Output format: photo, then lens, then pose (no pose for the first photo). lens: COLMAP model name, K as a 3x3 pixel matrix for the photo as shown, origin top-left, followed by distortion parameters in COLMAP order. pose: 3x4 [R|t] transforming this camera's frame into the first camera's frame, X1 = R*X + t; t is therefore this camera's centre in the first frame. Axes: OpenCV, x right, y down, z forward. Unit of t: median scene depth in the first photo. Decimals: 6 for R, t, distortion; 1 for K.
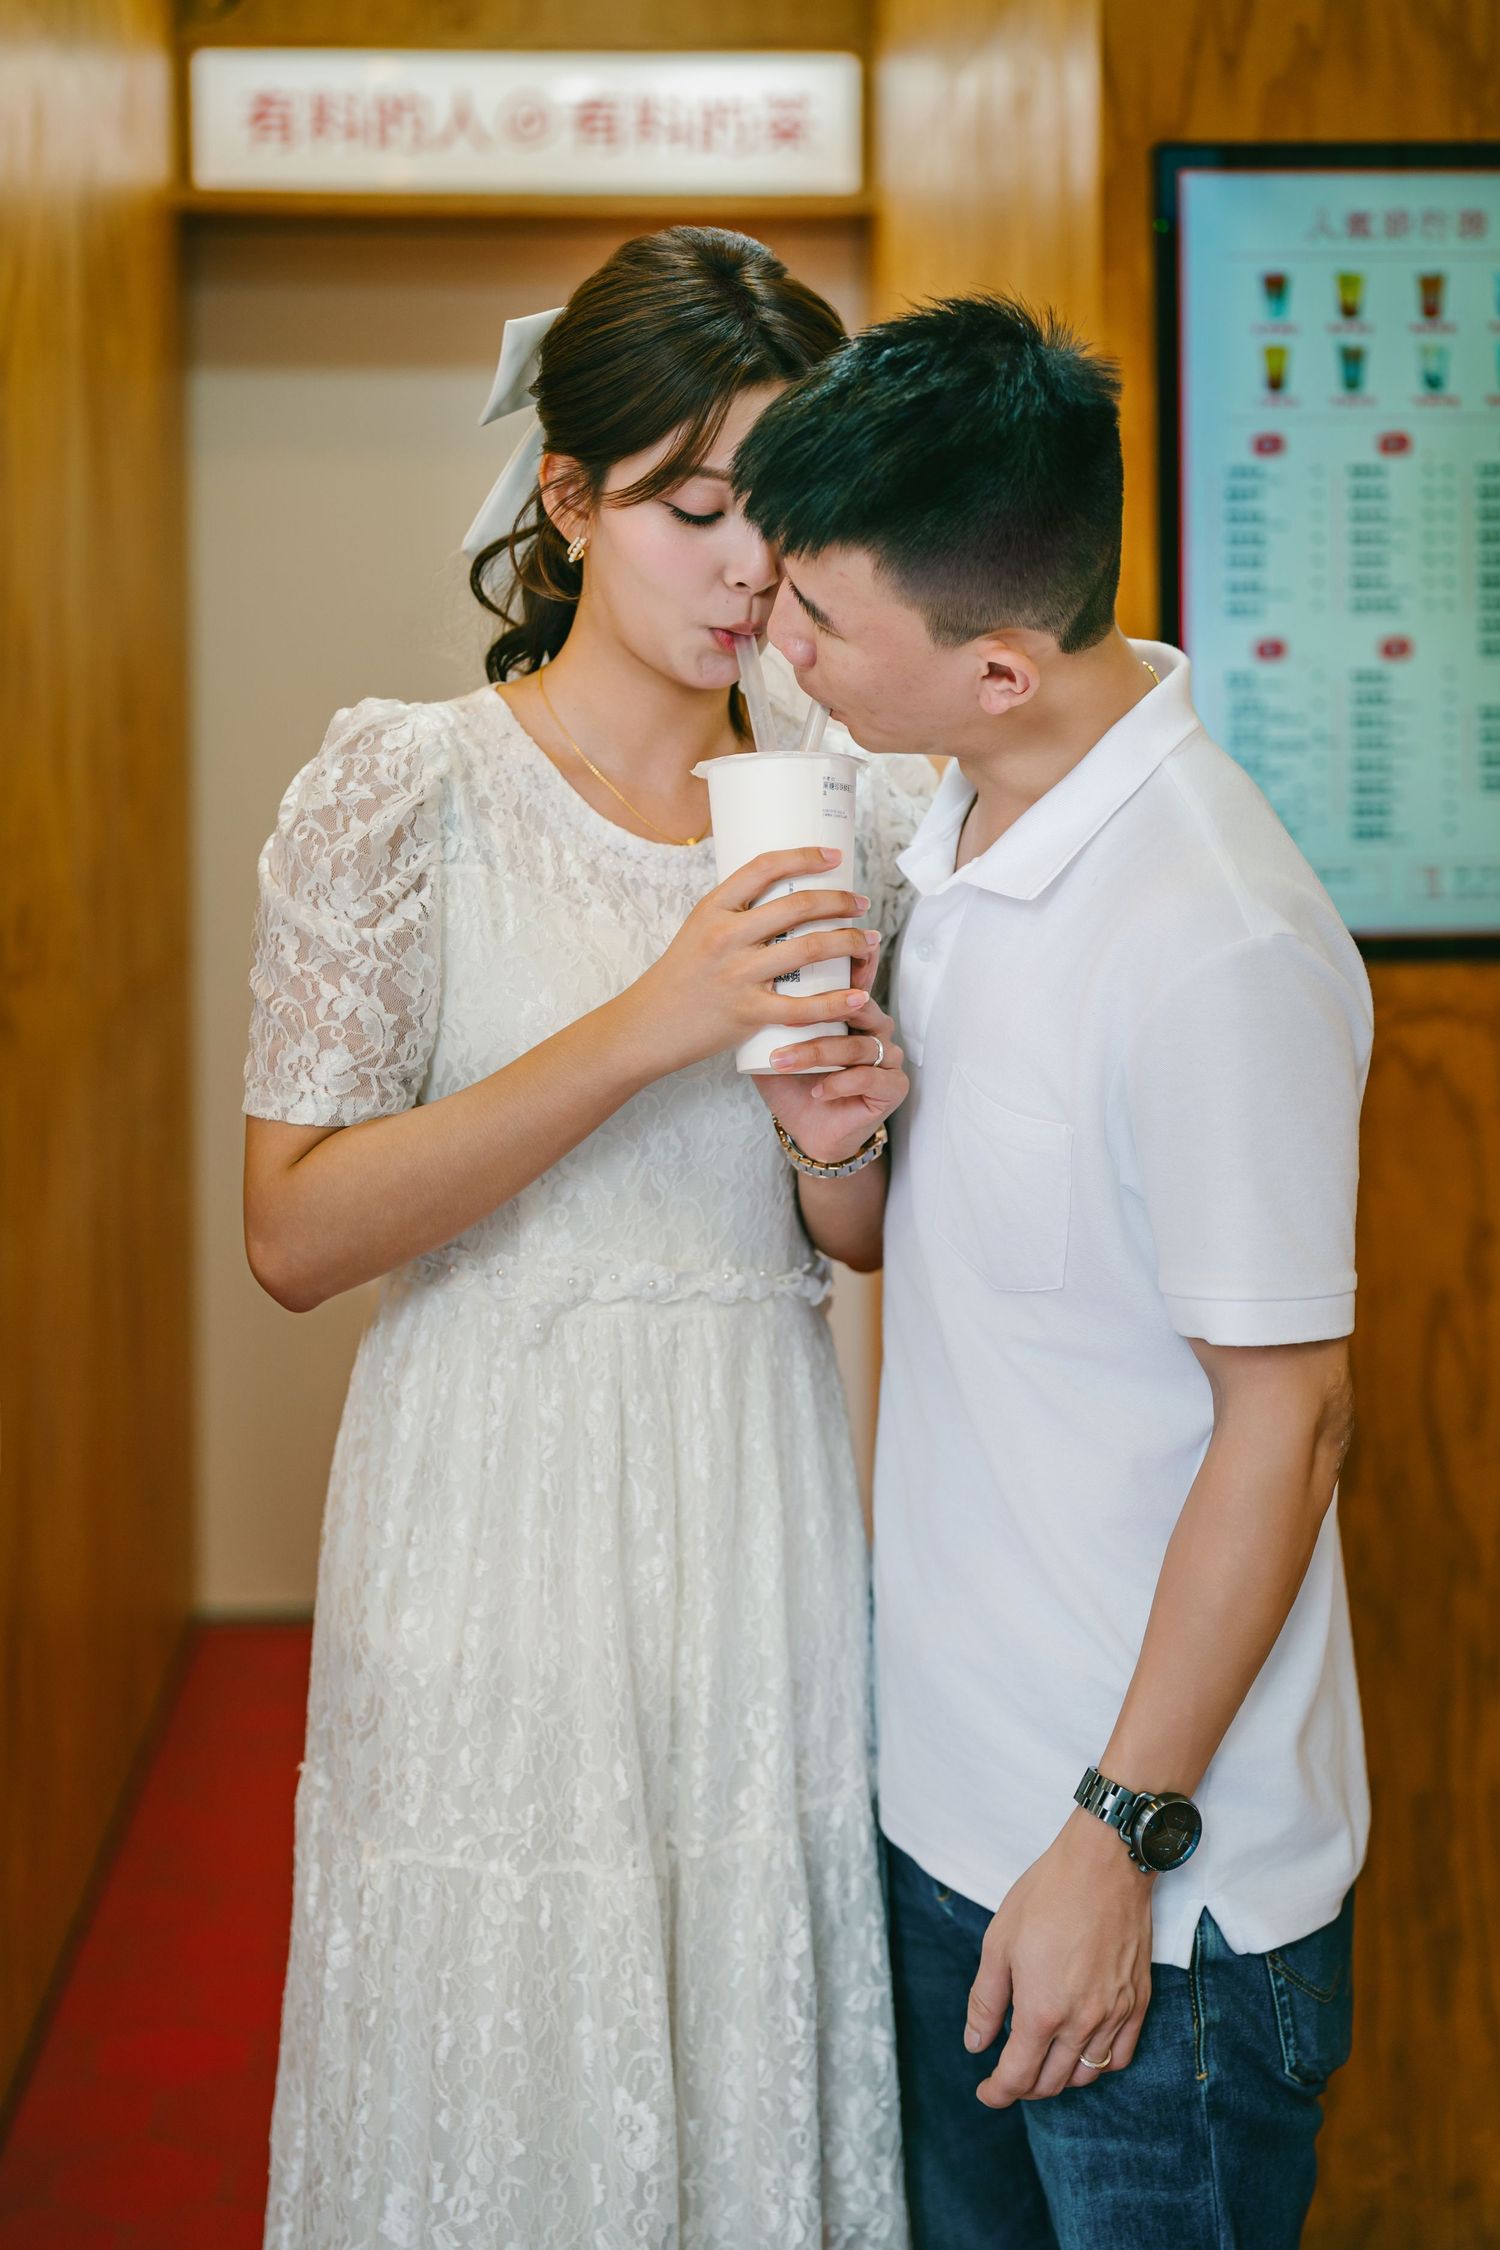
lens RADIAL K [[3615.5, 0, 756.2], [0, 3615.5, 940.1], [0, 0, 1]] dist [-0.018510, 0.008708]
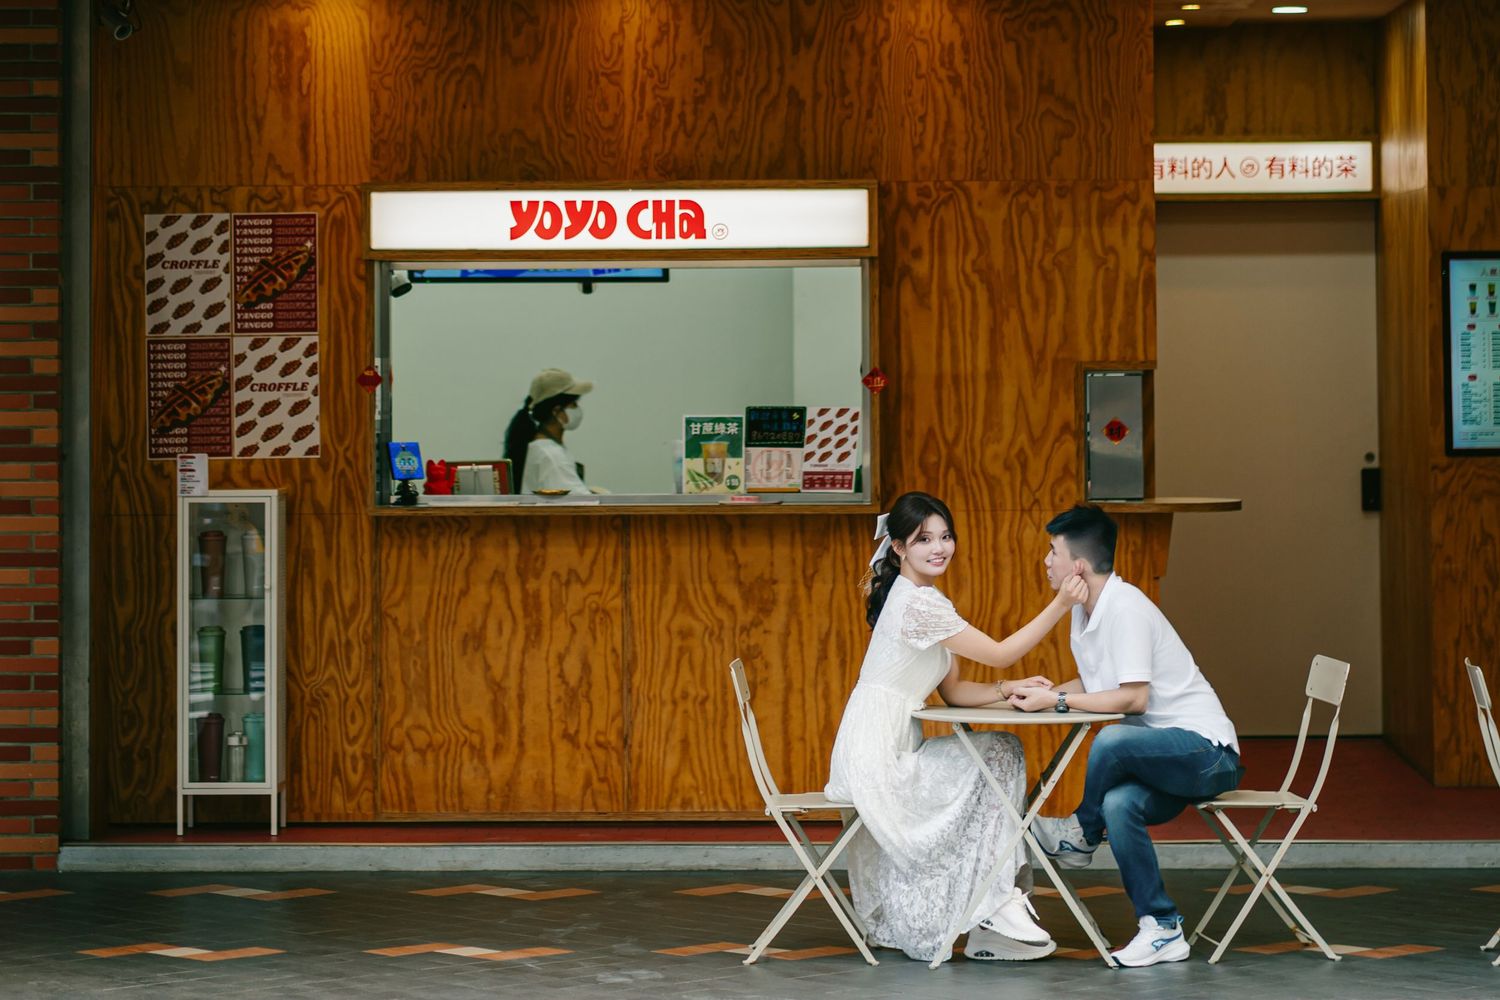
lens RADIAL K [[5259.3, 0, 714.3], [0, 5259.3, 60.1], [0, 0, 1]] dist [-0.022665, -0.711445]
pose [[0.994278, -0.010274, -0.106329, -0.070621], [-0.001661, 0.993758, -0.111548, 0.220873], [0.106811, 0.111086, 0.988054, -4.883571]]
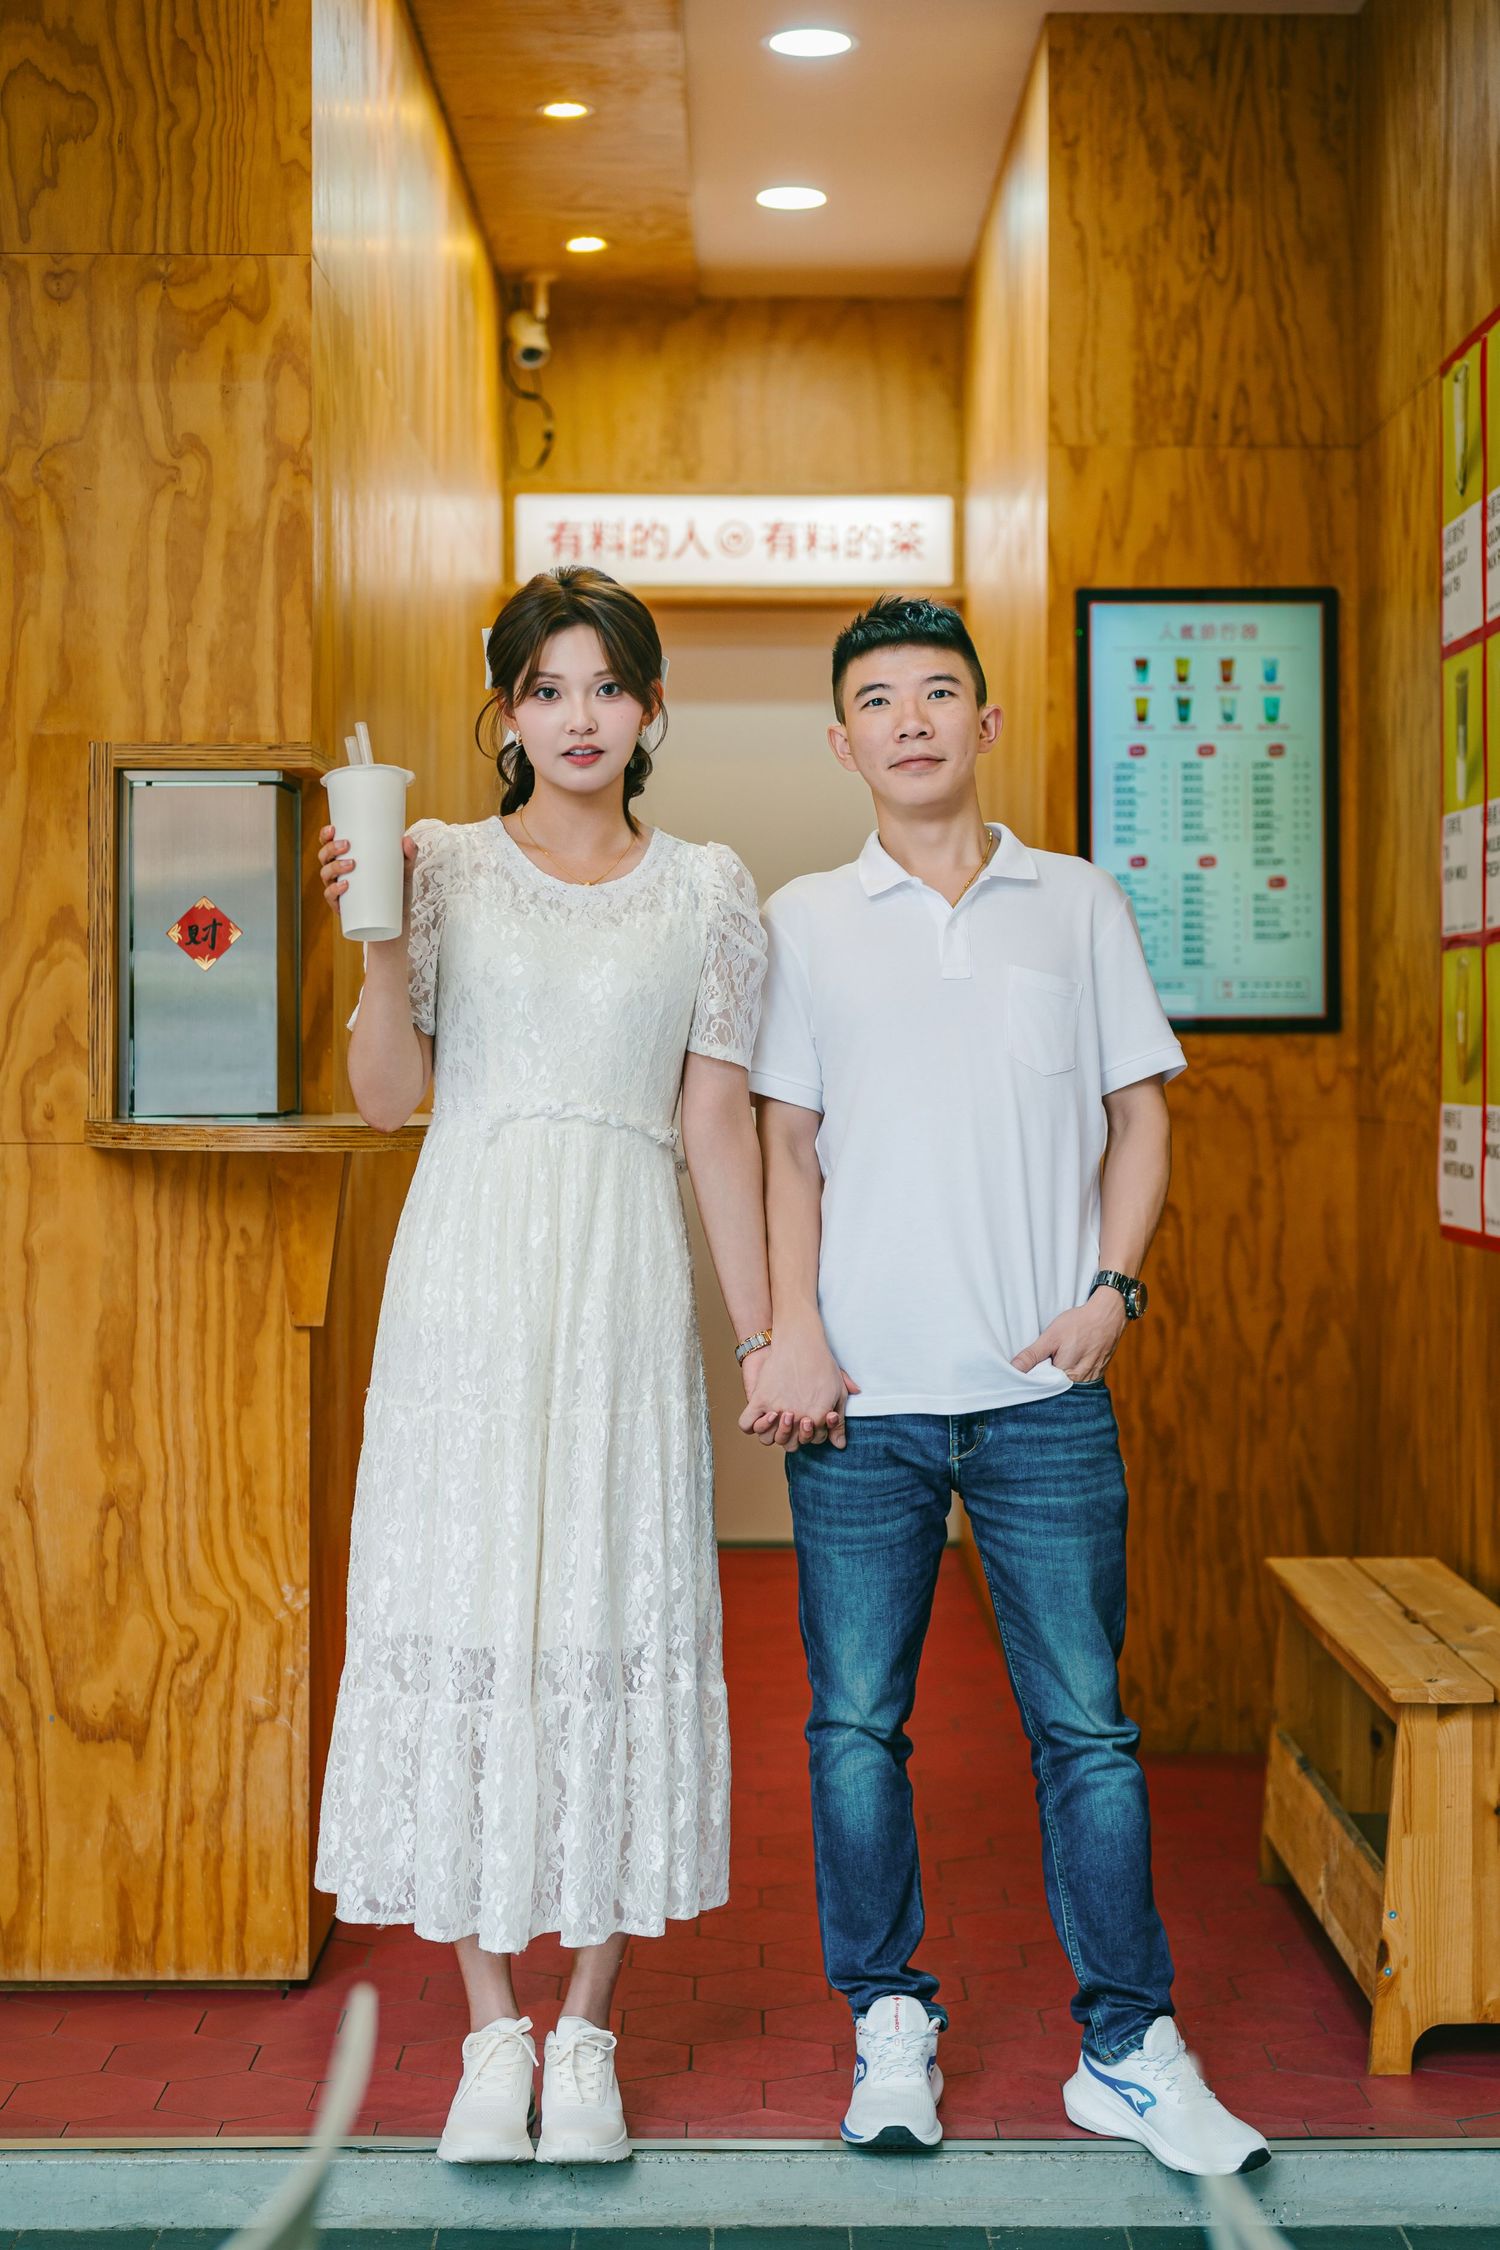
lens RADIAL K [[3615.5, 0, 756.2], [0, 3615.5, 940.1], [0, 0, 1]] dist [-0.018510, 0.008708]
pose [[0.998530, 0.003544, -0.054079, 0.048065], [-0.008040, 0.996505, -0.083150, 0.112676], [0.053596, 0.083463, 0.995069, -0.828425]]
